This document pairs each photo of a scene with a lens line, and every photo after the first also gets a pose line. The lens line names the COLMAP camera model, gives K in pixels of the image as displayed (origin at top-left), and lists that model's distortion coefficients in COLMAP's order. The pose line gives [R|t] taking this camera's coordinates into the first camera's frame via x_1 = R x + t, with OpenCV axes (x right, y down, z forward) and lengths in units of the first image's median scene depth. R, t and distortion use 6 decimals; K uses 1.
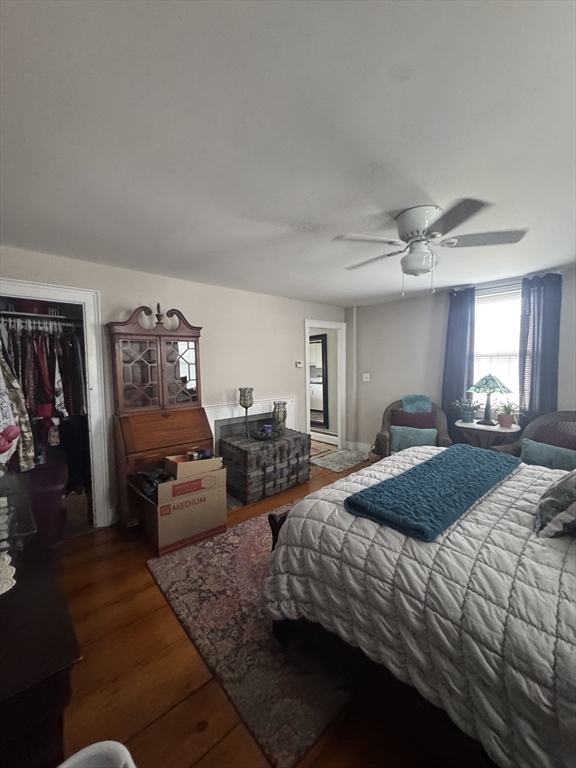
lens RADIAL K [[306.8, 0, 291.4], [0, 306.8, 385.3], [0, 0, 1]] dist [-0.004314, 0.000329]
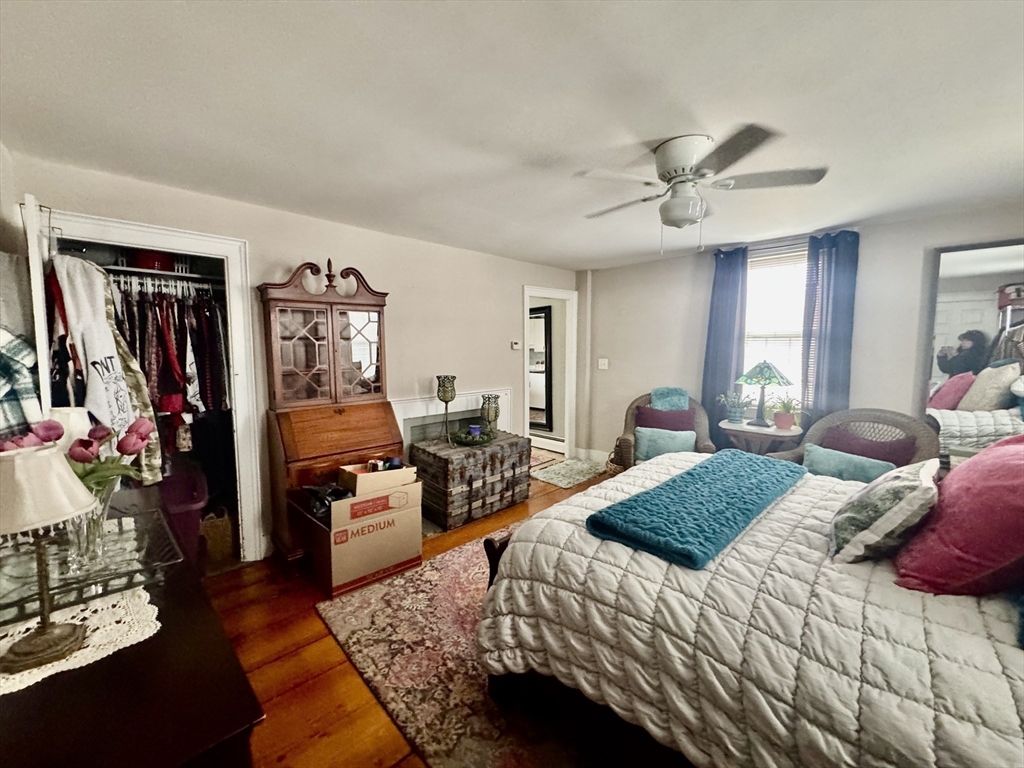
lens RADIAL K [[409.1, 0, 515.1], [0, 409.1, 384.3], [0, 0, 1]] dist [-0.004314, 0.000329]
pose [[0.999209, 0.007609, 0.039030, -0.034219], [-0.008422, 0.999750, 0.020720, 0.012552], [-0.038863, -0.021032, 0.999023, -0.005852]]
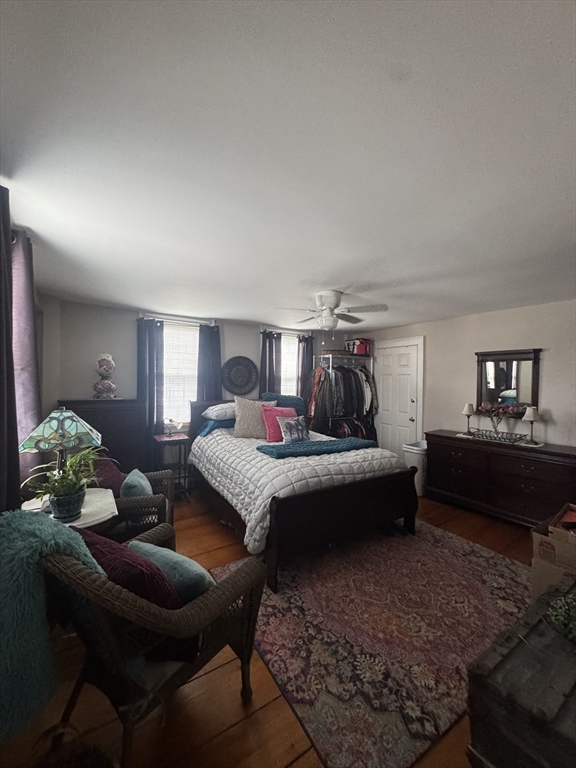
lens RADIAL K [[306.8, 0, 288.3], [0, 306.8, 387.2], [0, 0, 1]] dist [-0.004314, 0.000329]
pose [[-0.987606, -0.002941, 0.156928, 0.336940], [0.010471, 0.996363, 0.084568, -0.190437], [-0.156606, 0.085163, -0.983983, 2.404978]]
